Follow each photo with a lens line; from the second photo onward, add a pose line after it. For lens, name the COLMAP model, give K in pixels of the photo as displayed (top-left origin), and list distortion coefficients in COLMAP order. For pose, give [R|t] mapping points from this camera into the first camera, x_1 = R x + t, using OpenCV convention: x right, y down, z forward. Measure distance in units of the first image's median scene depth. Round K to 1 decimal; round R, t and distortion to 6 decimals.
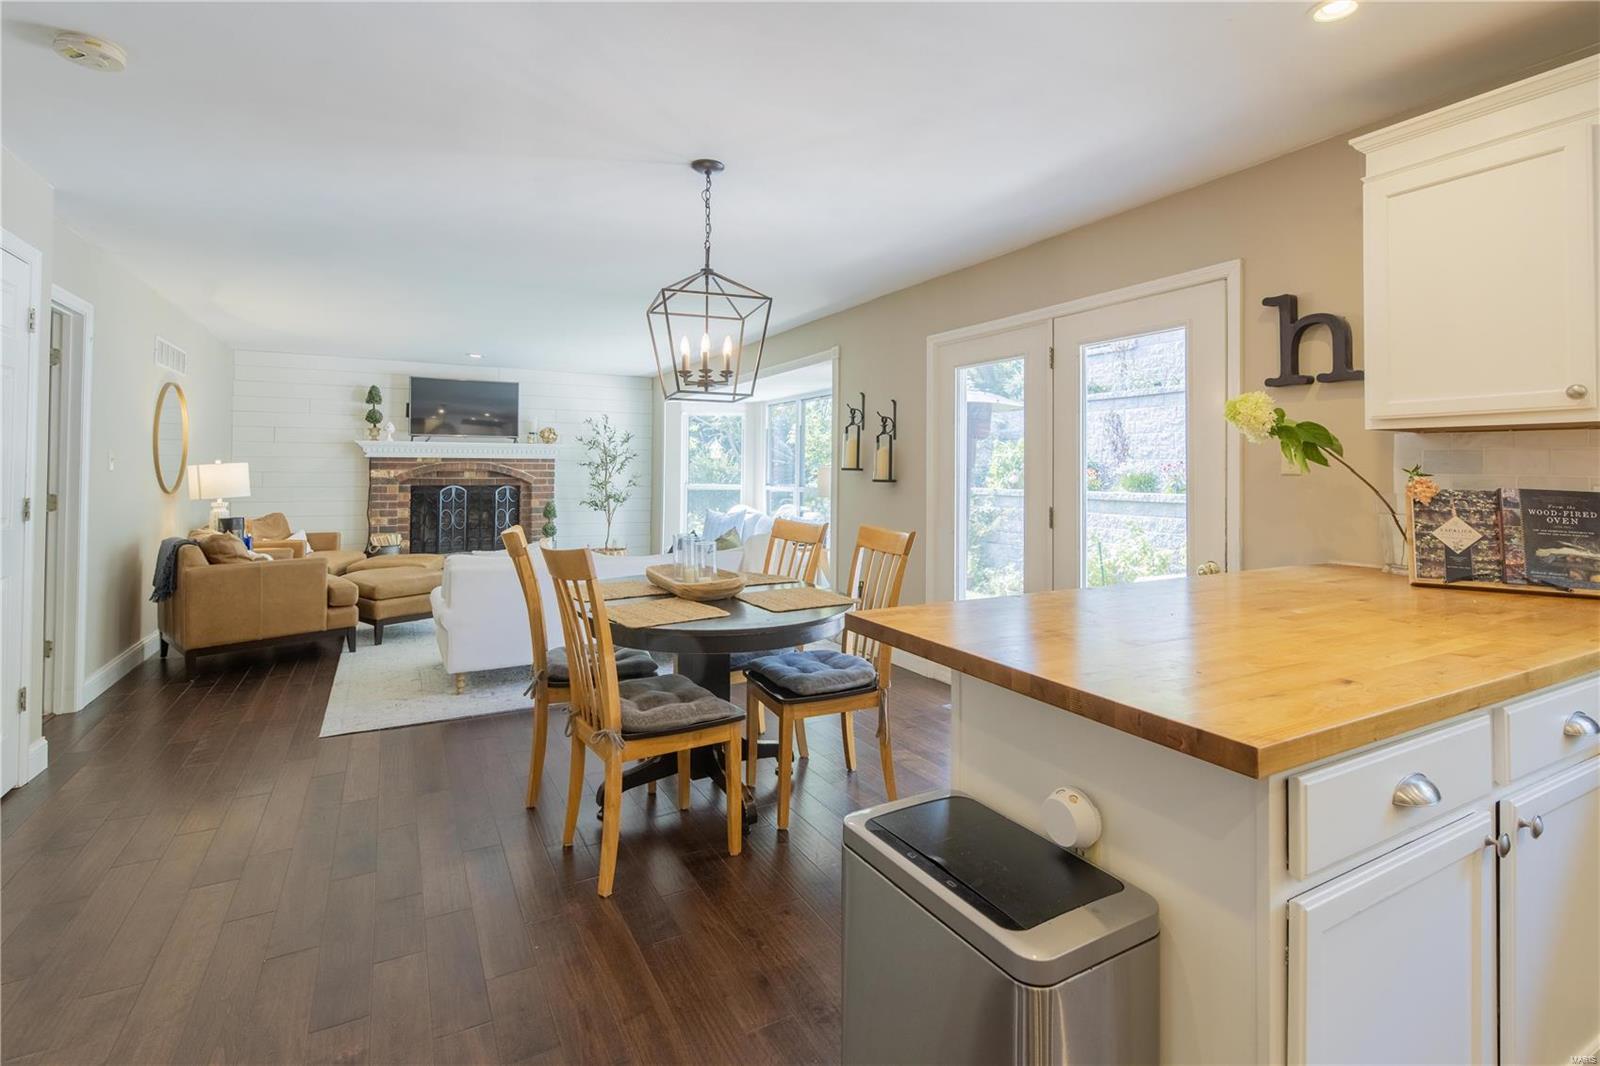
lens RADIAL K [[753.6, 0, 806.2], [0, 753.6, 458.9], [0, 0, 1]] dist [0.002760, -0.001189]
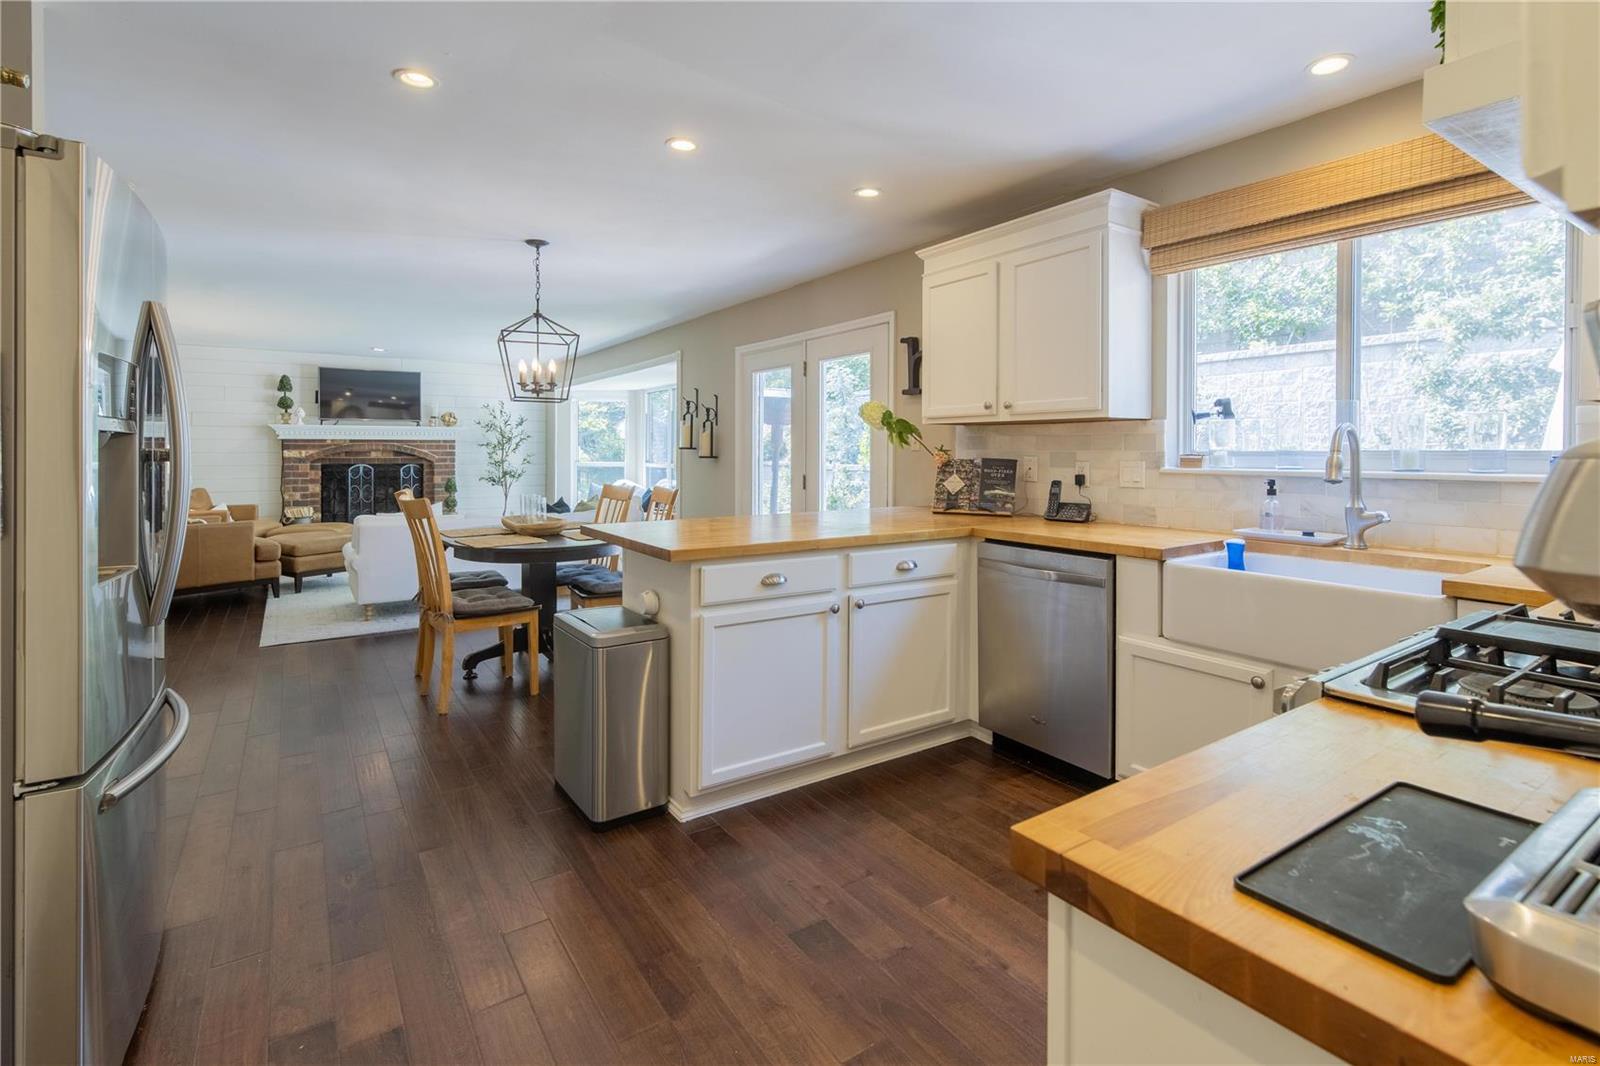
lens RADIAL K [[753.6, 0, 807.0], [0, 753.6, 458.1], [0, 0, 1]] dist [0.002760, -0.001189]
pose [[0.995454, -0.004990, 0.095110, 0.131558], [0.002413, 0.999627, 0.027190, -0.003570], [-0.095210, -0.026837, 0.995095, -0.274893]]
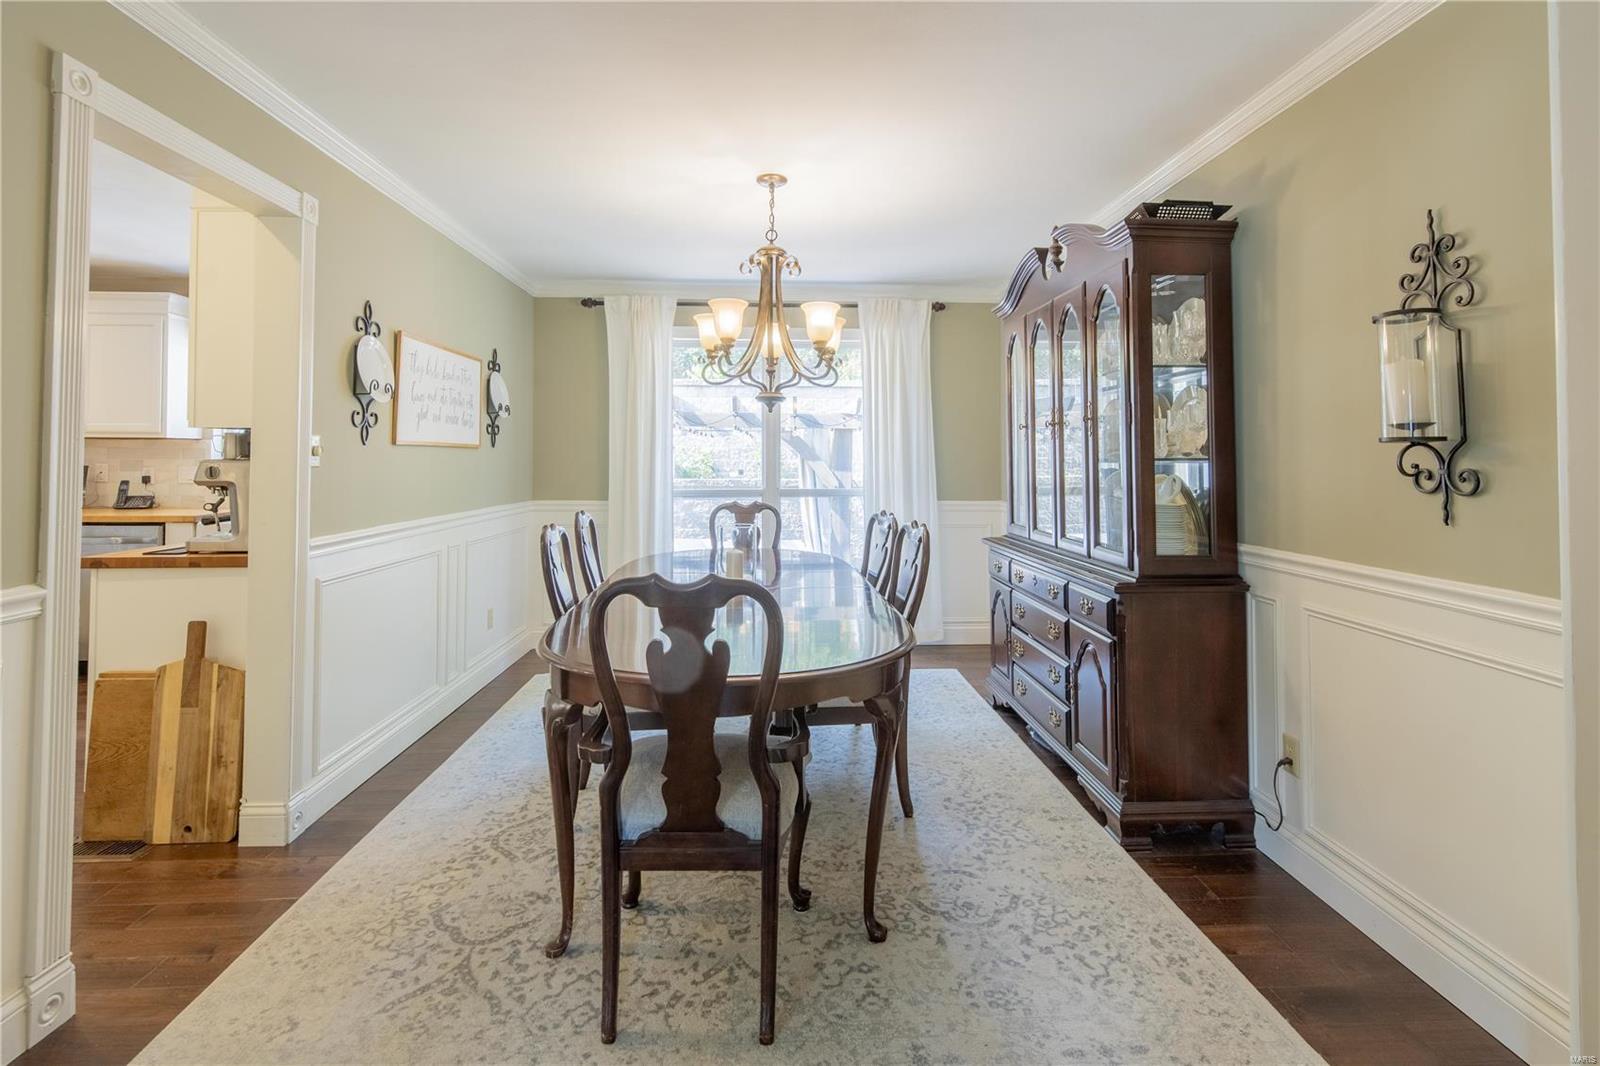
lens RADIAL K [[753.6, 0, 808.3], [0, 753.6, 439.8], [0, 0, 1]] dist [0.002760, -0.001189]
pose [[0.431349, 0.015511, 0.902052, -0.051109], [-0.015187, 0.999835, -0.009930, -0.018029], [-0.902057, -0.009416, 0.431513, -0.763585]]
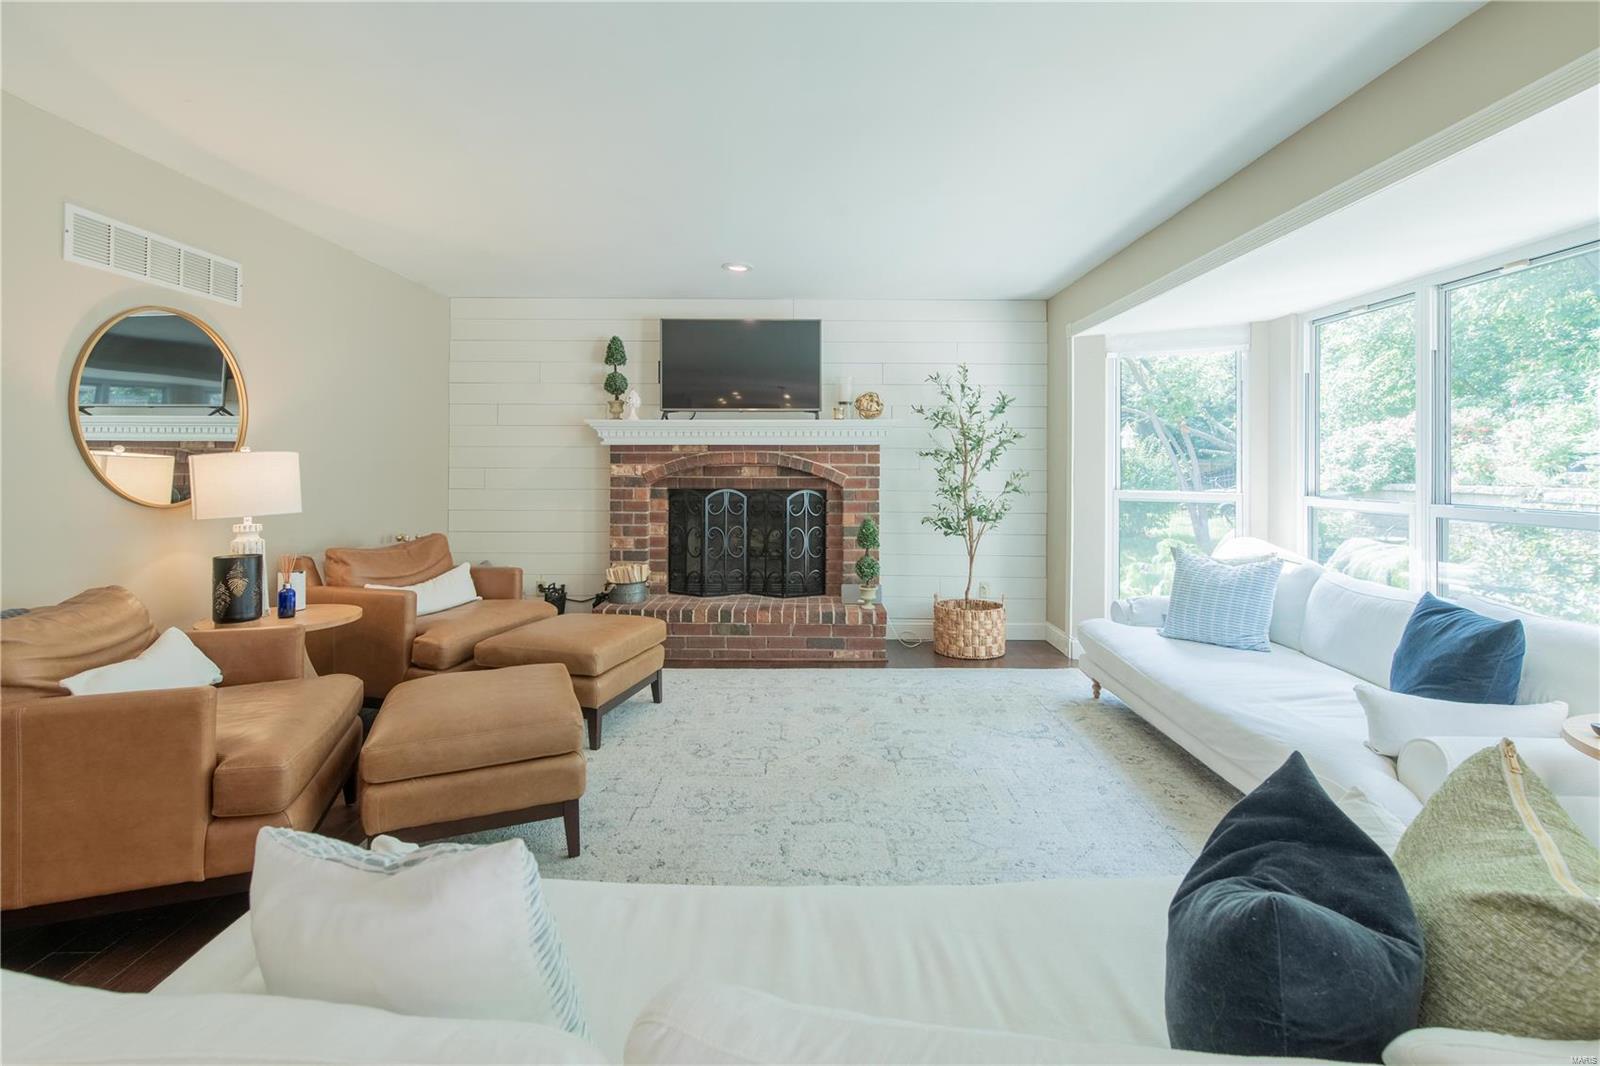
lens RADIAL K [[753.6, 0, 806.4], [0, 753.6, 460.7], [0, 0, 1]] dist [0.002760, -0.001189]
pose [[0.877279, -0.005289, -0.479952, -0.158529], [0.010013, 0.999923, 0.007284, 0.011703], [0.479876, -0.011196, 0.877265, 0.717934]]
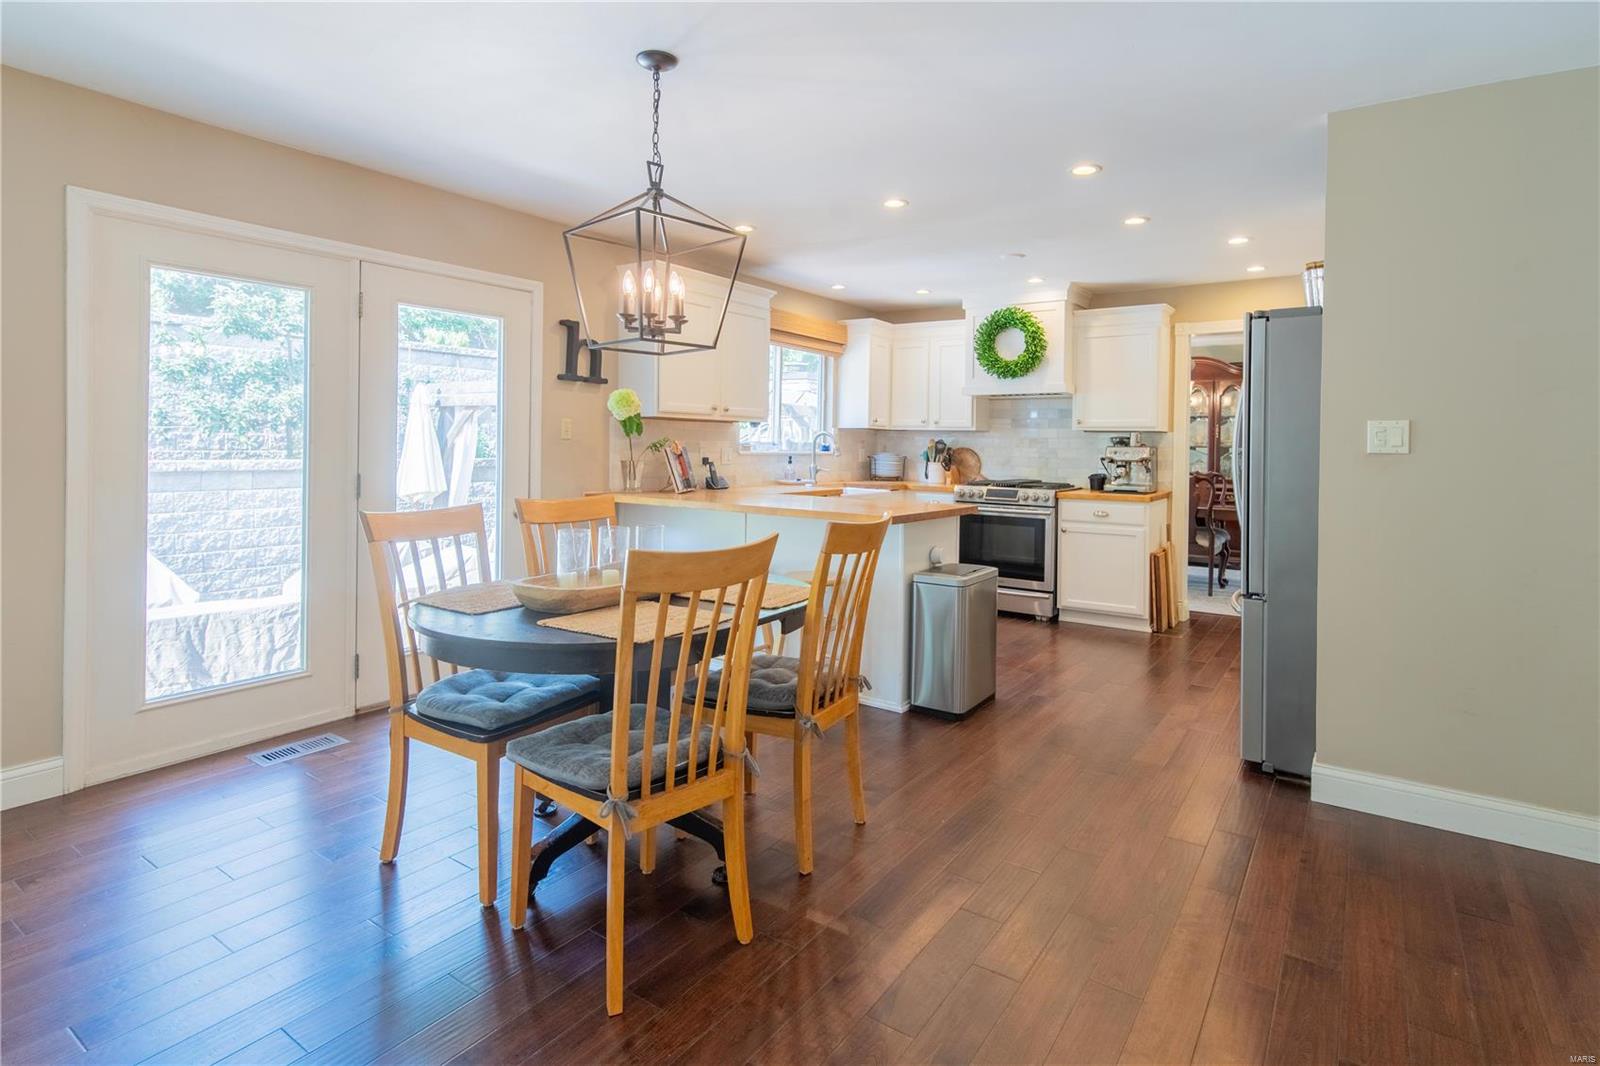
lens RADIAL K [[818.7, 0, 809.7], [0, 818.7, 448.2], [0, 0, 1]] dist [0.000929, -0.000848]
pose [[-0.451241, -0.016174, 0.892255, -0.519588], [-0.031286, 0.999508, 0.002297, 0.009978], [-0.891853, -0.026878, -0.451525, 0.648431]]
